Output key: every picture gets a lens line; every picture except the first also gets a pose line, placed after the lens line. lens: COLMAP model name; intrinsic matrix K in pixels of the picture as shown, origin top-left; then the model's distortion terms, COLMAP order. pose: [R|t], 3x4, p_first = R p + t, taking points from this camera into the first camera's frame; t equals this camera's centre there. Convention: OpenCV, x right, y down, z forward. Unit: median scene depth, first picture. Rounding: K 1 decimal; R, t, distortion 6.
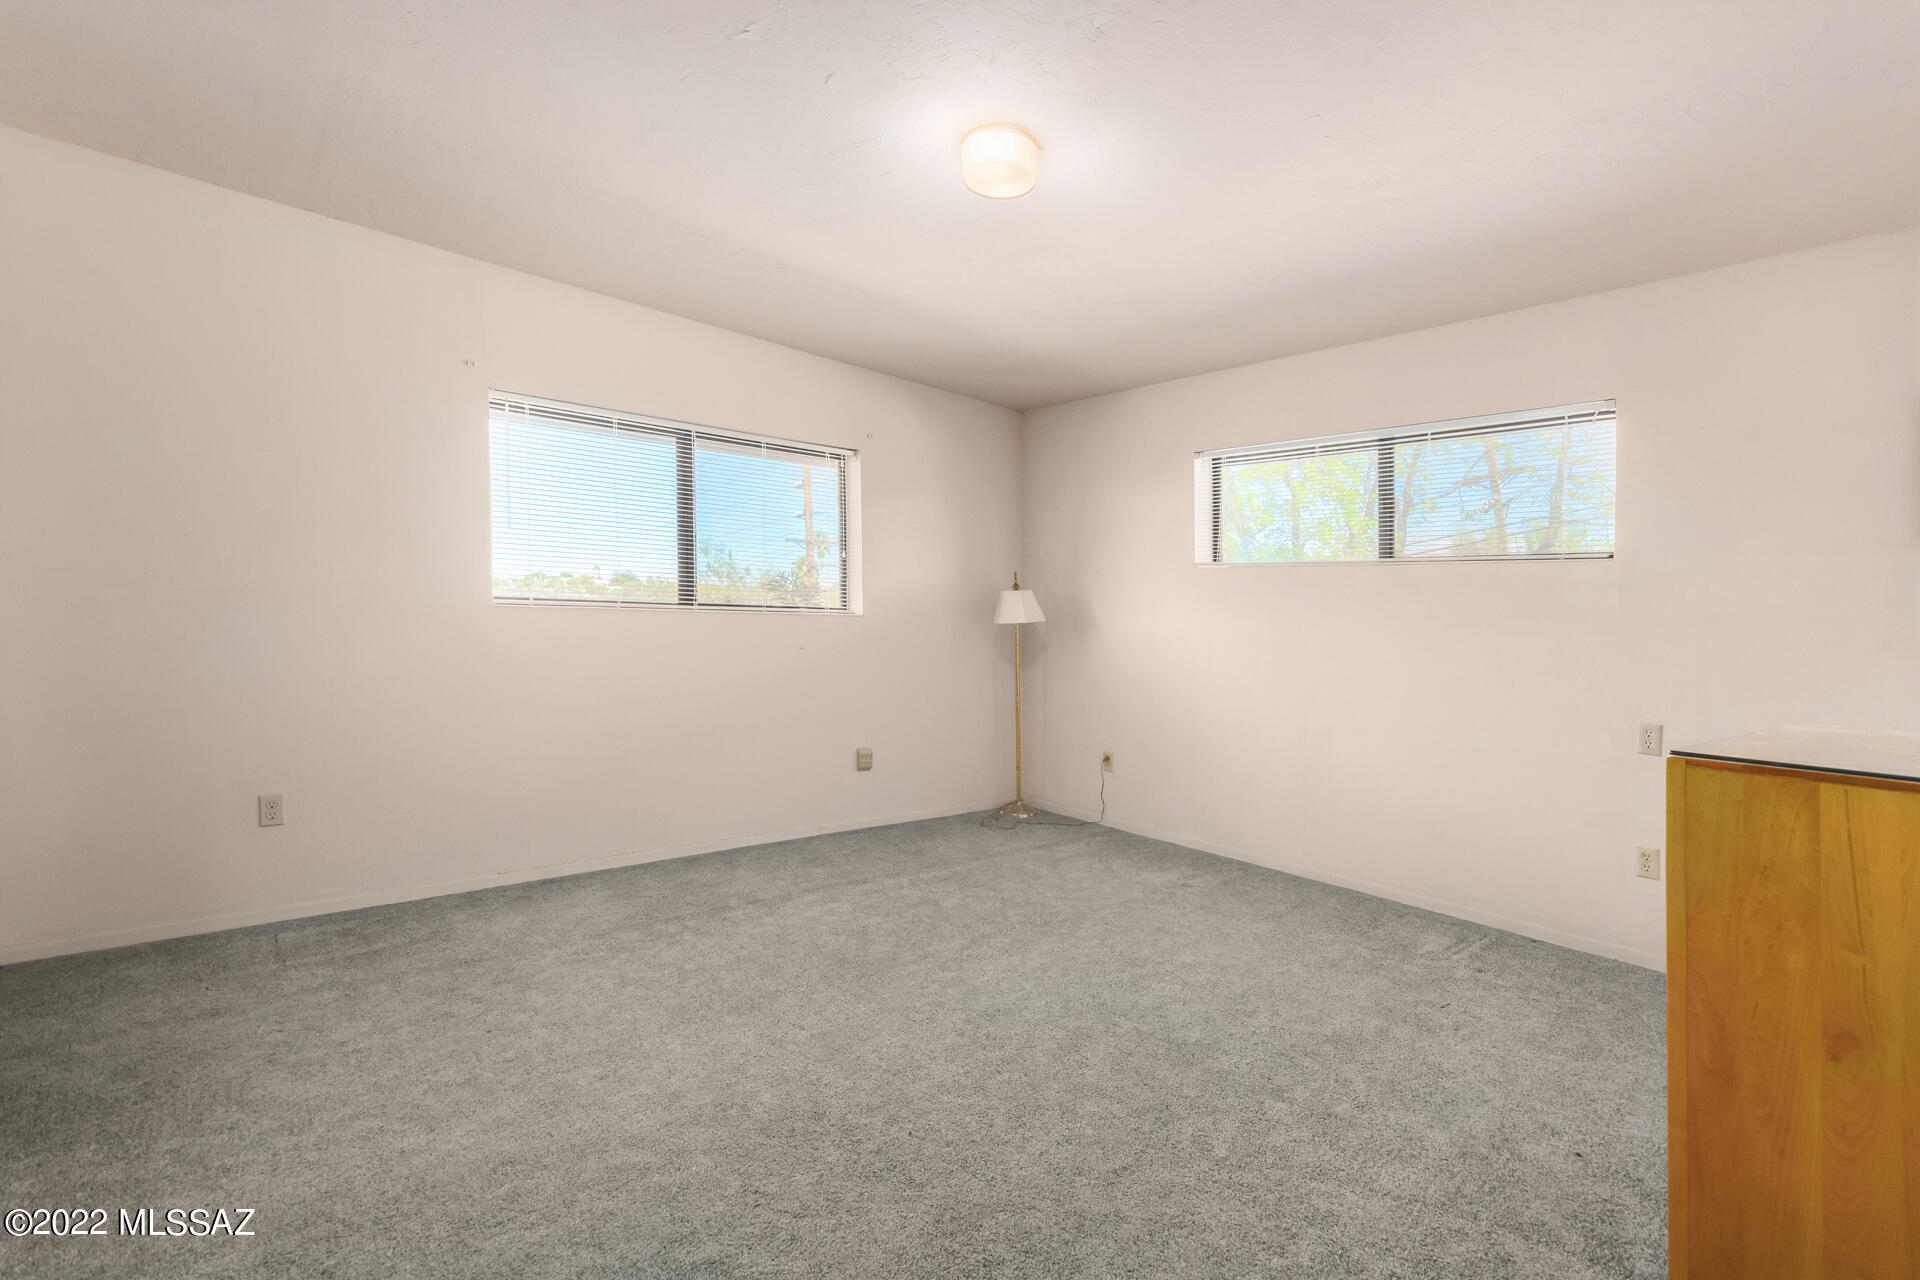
lens RADIAL K [[880.8, 0, 956.9], [0, 880.8, 576.2], [0, 0, 1]] dist [0.000905, 0.000105]
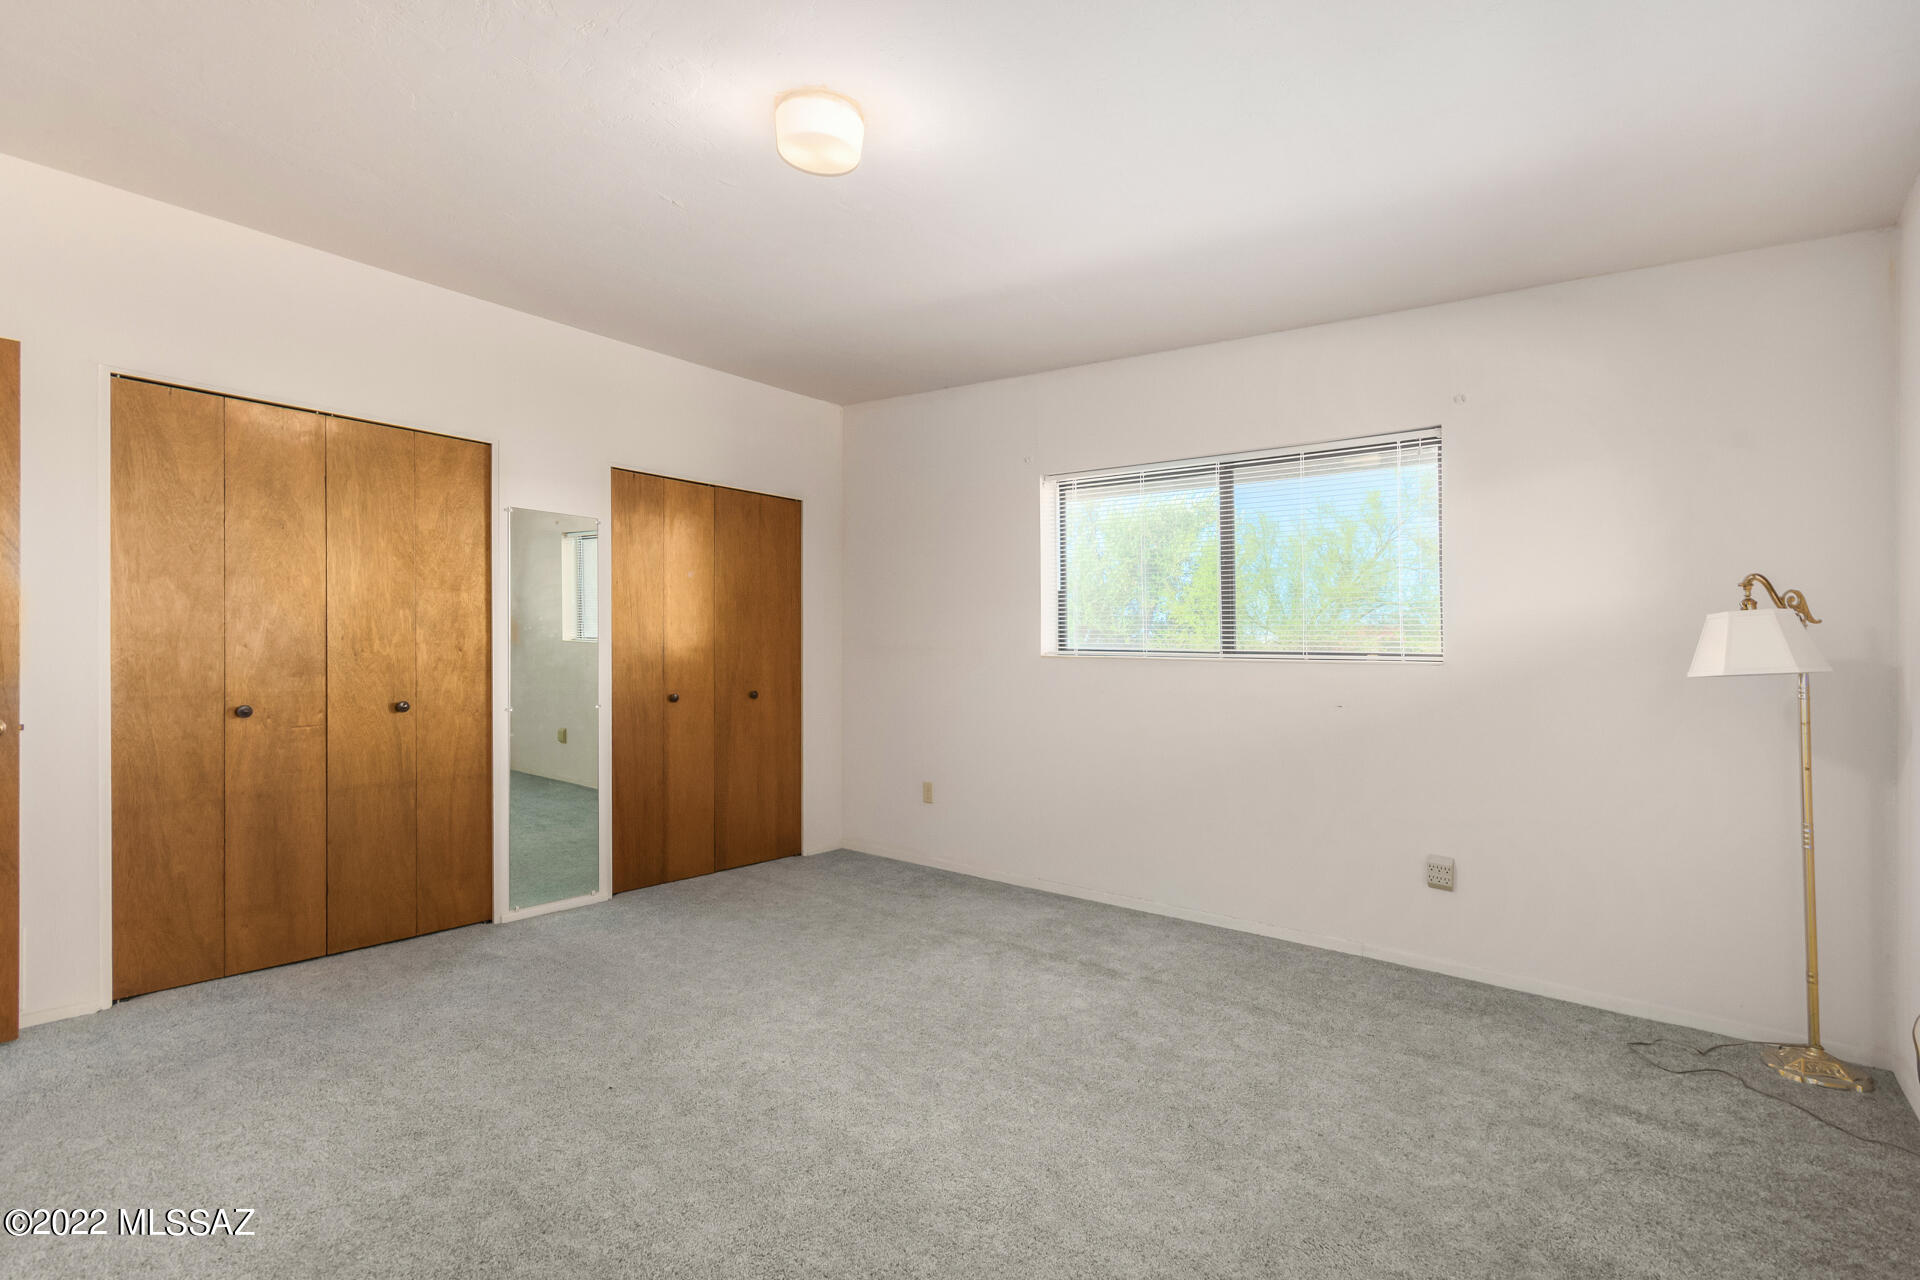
lens RADIAL K [[887.3, 0, 964.4], [0, 887.3, 642.3], [0, 0, 1]] dist [0.003858, 0.000375]
pose [[0.223613, -0.037406, -0.973960, 0.569130], [0.028833, 0.999080, -0.031751, 0.046018], [0.974251, -0.020982, 0.224486, 0.565254]]
